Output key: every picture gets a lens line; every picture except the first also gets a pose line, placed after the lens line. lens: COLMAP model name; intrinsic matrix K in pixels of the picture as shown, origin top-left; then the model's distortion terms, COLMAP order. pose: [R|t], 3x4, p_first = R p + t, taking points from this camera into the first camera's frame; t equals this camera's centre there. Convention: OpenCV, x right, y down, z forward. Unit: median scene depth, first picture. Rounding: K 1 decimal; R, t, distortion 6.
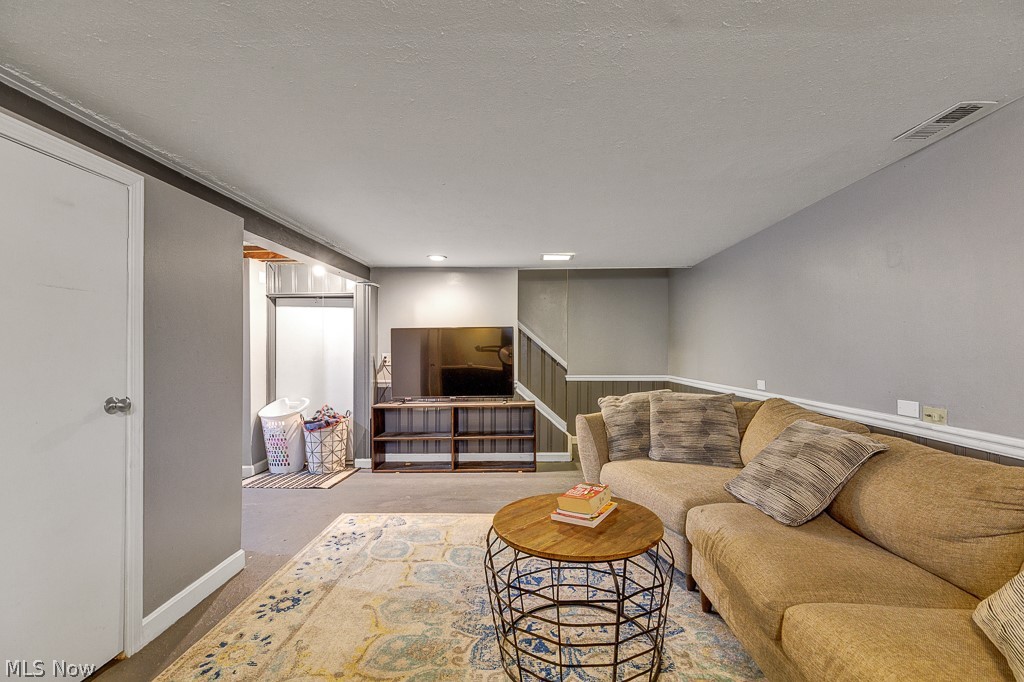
lens RADIAL K [[461.9, 0, 512.9], [0, 461.9, 342.2], [0, 0, 1]] dist [0.004207, -0.000675]
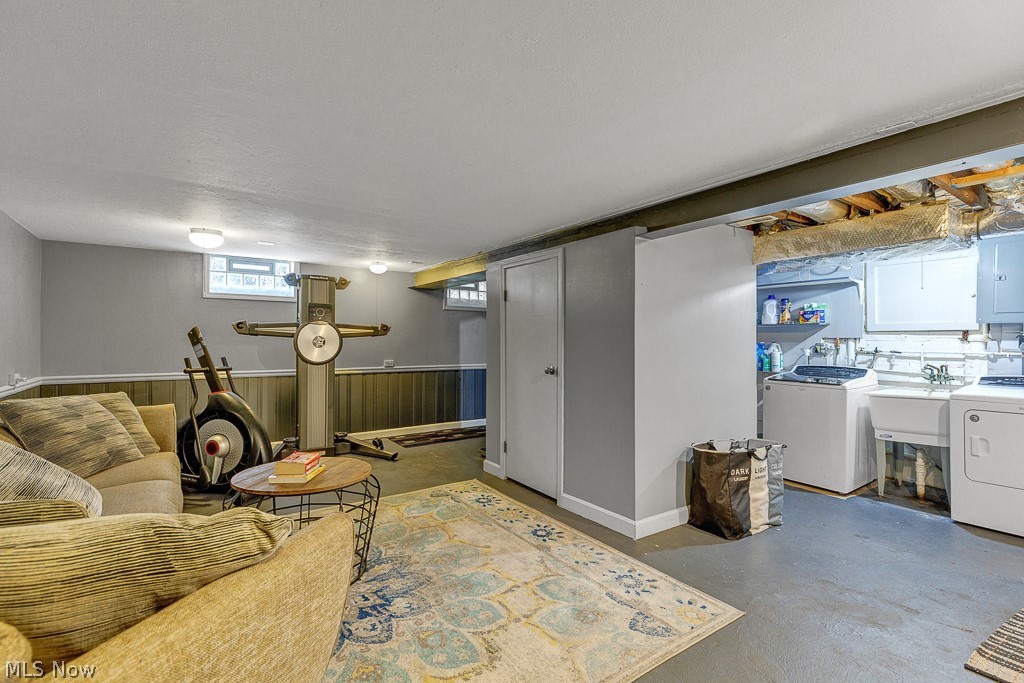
lens RADIAL K [[461.9, 0, 513.7], [0, 461.9, 341.9], [0, 0, 1]] dist [0.004207, -0.000675]
pose [[-0.795317, -0.001936, -0.606190, 0.396576], [0.001916, 0.999982, -0.005708, 0.019465], [0.606190, -0.005702, -0.795299, 2.068600]]
